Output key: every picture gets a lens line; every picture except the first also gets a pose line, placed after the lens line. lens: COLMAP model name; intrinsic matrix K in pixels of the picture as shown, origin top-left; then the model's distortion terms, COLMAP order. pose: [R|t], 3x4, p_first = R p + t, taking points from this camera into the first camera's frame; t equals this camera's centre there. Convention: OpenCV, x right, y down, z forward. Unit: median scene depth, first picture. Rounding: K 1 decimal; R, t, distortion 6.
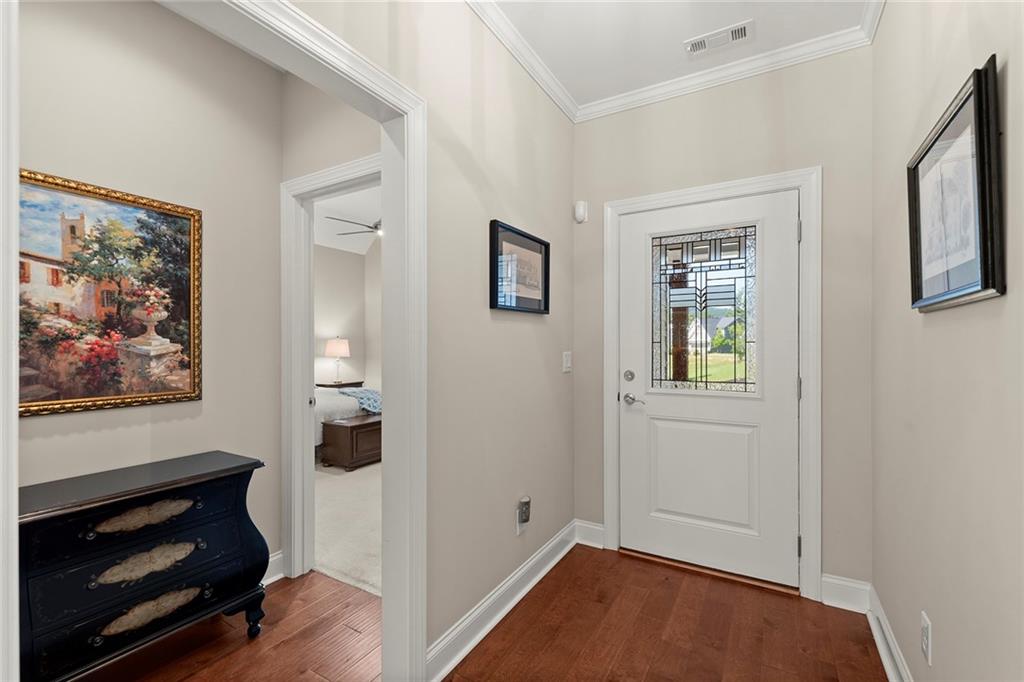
lens RADIAL K [[448.2, 0, 512.4], [0, 448.2, 340.2], [0, 0, 1]] dist [0.010259, -0.004312]
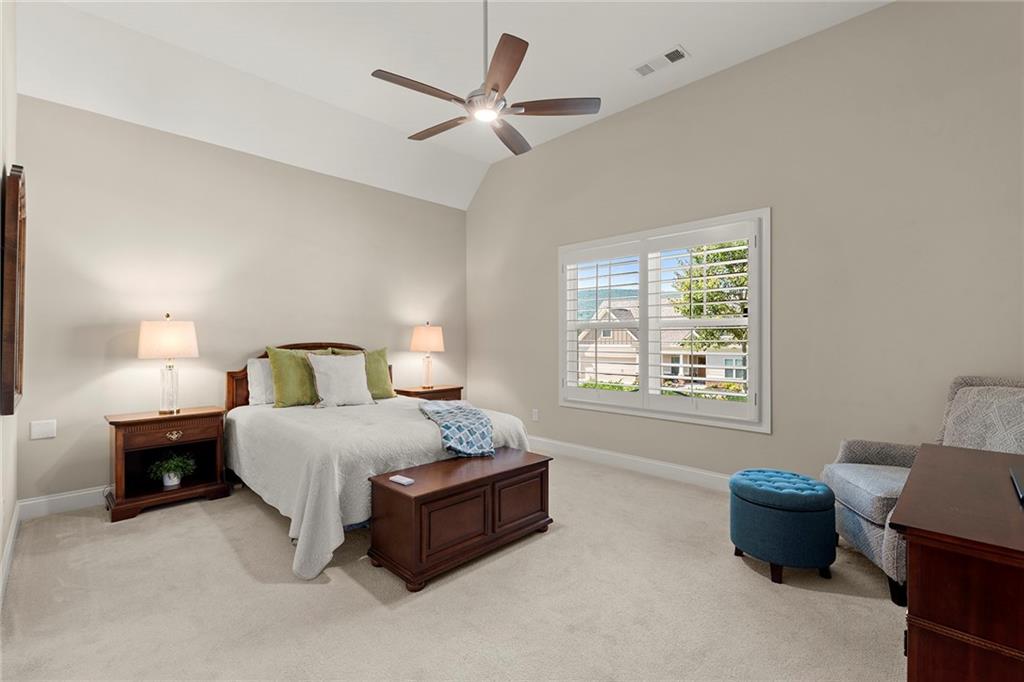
lens RADIAL K [[448.2, 0, 508.7], [0, 448.2, 348.9], [0, 0, 1]] dist [0.010259, -0.004312]
pose [[0.968217, 0.007436, -0.250002, -0.096985], [0.000017, 0.999556, 0.029796, 0.013260], [0.250112, -0.028854, 0.967787, 0.376007]]
